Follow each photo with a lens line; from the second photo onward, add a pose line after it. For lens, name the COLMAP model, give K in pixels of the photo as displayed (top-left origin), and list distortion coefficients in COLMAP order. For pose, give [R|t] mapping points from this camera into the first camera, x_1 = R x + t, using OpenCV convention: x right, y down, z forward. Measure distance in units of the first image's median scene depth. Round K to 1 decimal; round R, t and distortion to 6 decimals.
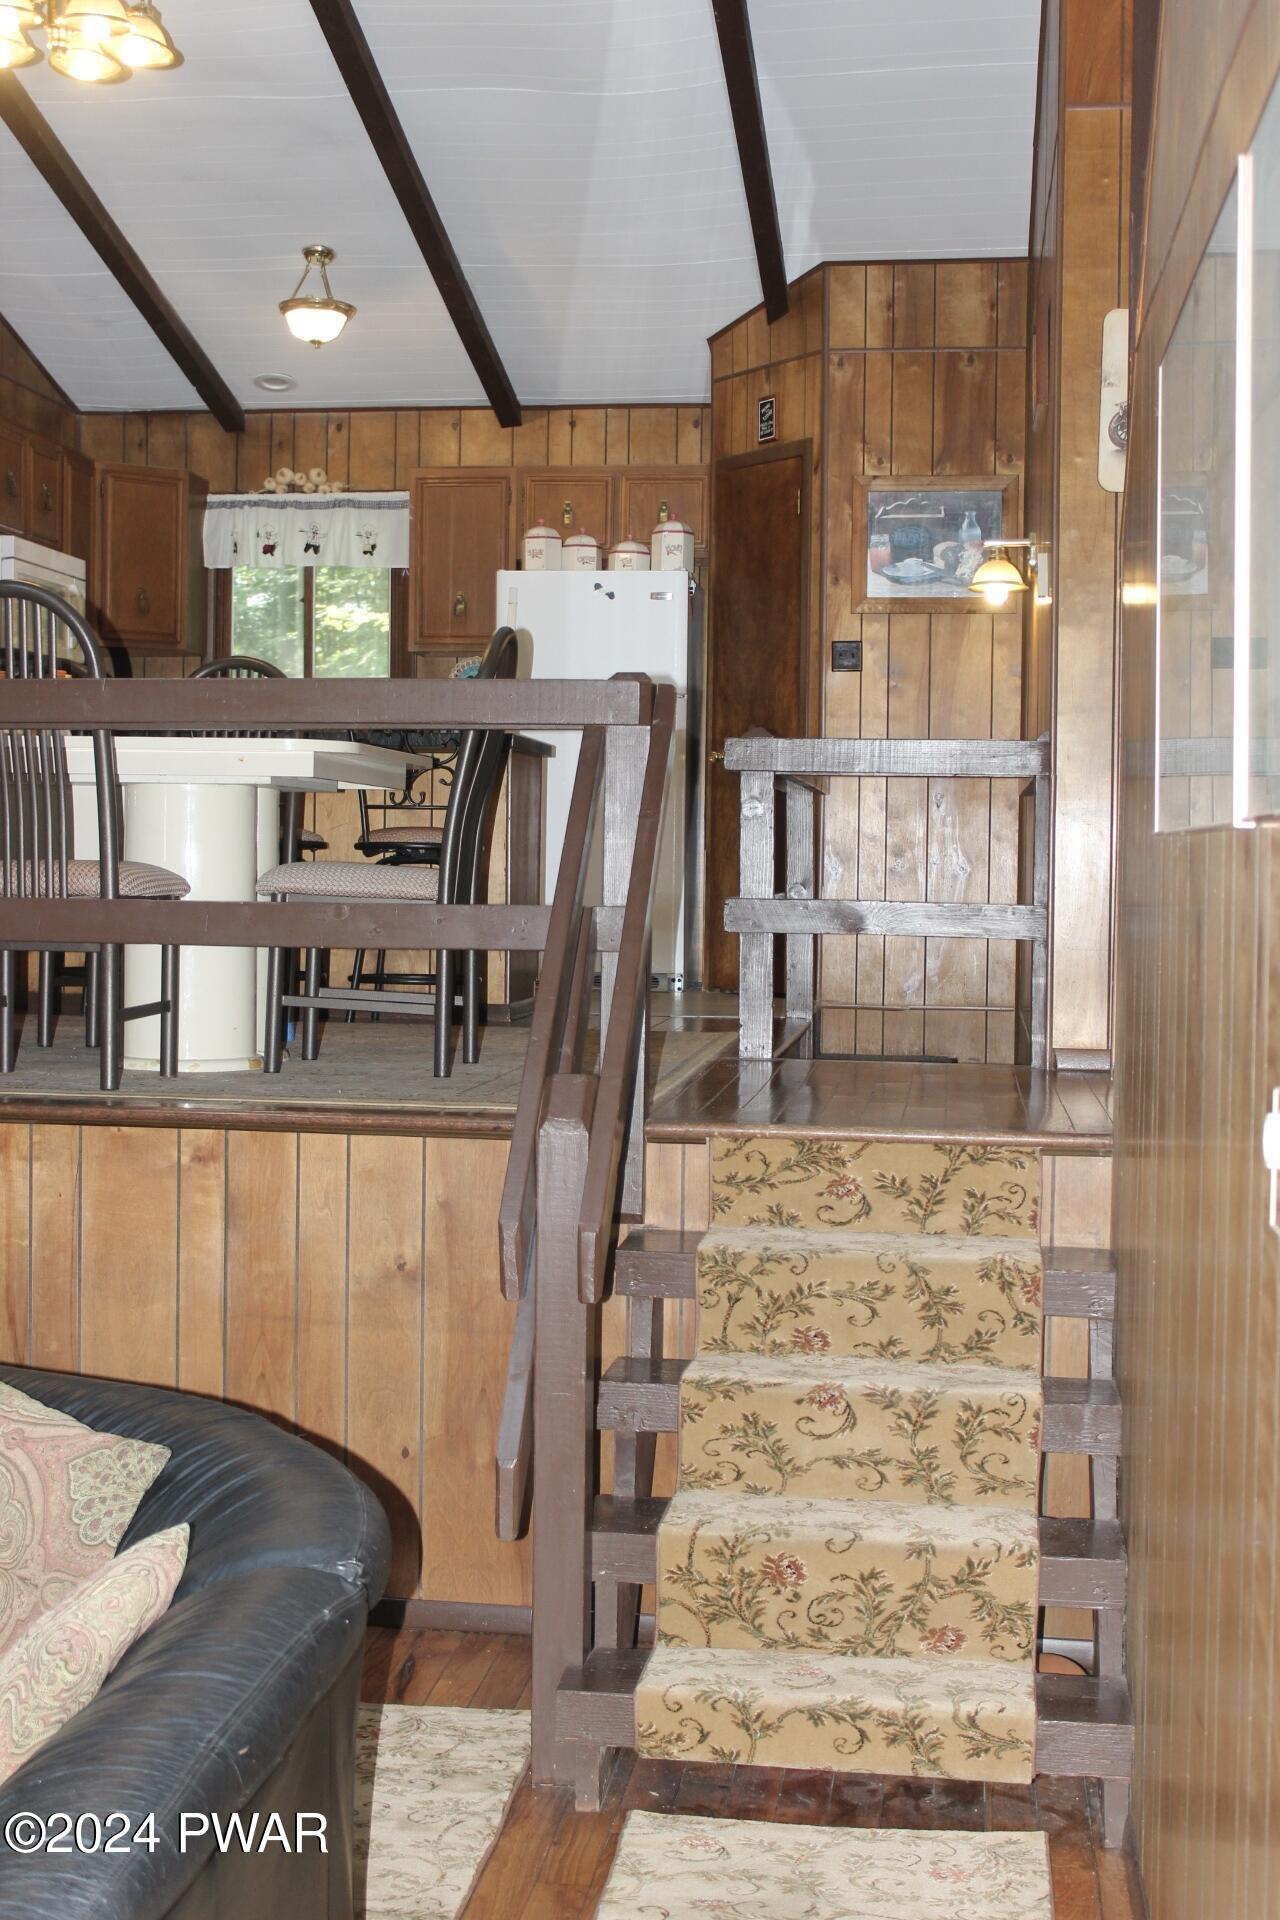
lens RADIAL K [[2527.7, 0, 640.0], [0, 2527.7, 960.0], [0, 0, 1]] dist [-0.014110, -0.035636]
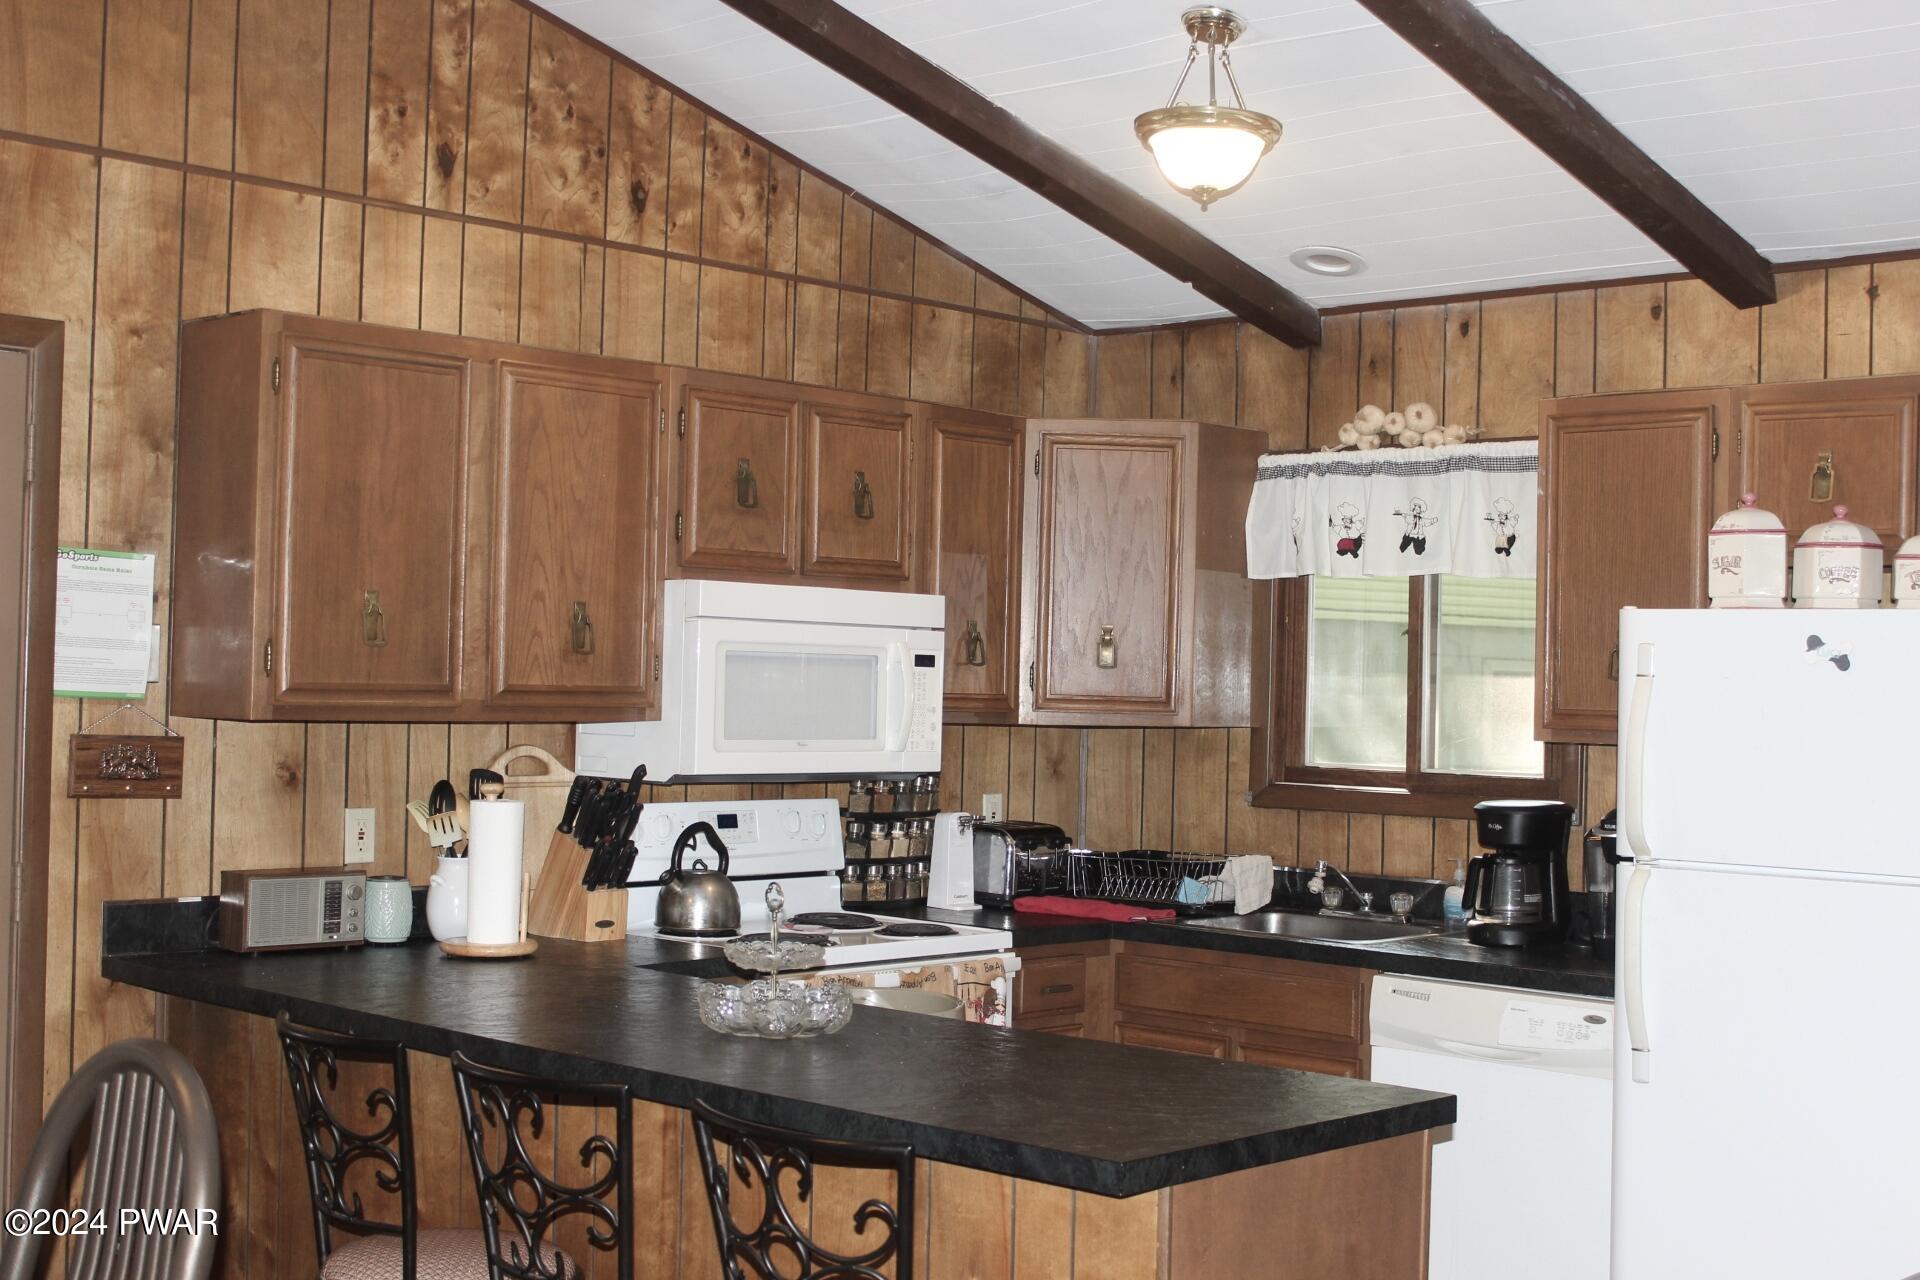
lens RADIAL K [[2527.7, 0, 960.2], [0, 2527.7, 600.9], [0, 0, 1]] dist [-0.014110, -0.035636]
pose [[0.811934, -0.007904, -0.583696, 0.117389], [-0.039324, 0.996896, -0.068200, -0.107899], [0.582423, 0.078327, 0.809103, 0.485570]]
